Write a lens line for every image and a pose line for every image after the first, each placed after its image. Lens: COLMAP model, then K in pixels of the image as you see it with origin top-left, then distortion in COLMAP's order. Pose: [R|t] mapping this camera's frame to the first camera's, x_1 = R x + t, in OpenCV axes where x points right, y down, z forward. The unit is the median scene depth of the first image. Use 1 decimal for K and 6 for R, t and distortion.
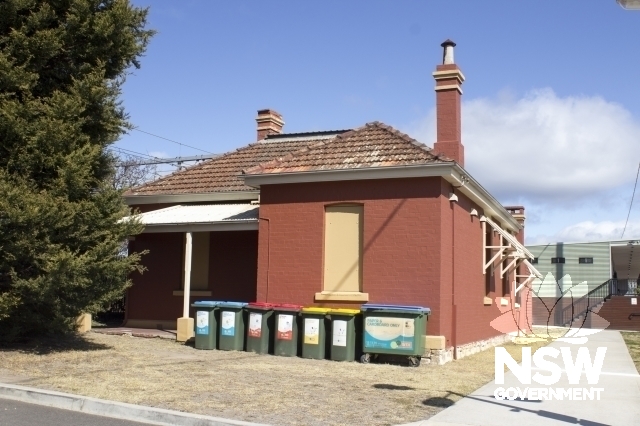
lens RADIAL K [[555.8, 0, 320.0], [0, 555.8, 213.0], [0, 0, 1]] dist [-0.072673, 0.001889]
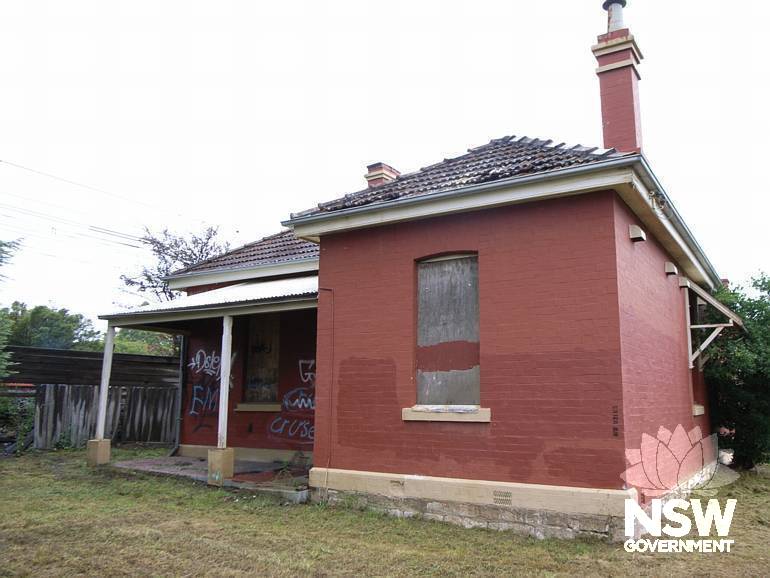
lens RADIAL K [[646.9, 0, 389.5], [0, 646.9, 291.0], [0, 0, 1]] dist [-0.066375, 0.000614]
pose [[0.991142, -0.040012, -0.126635, 0.056600], [0.037117, 0.998995, -0.025135, 0.030224], [0.127513, 0.020212, 0.991631, 0.255262]]
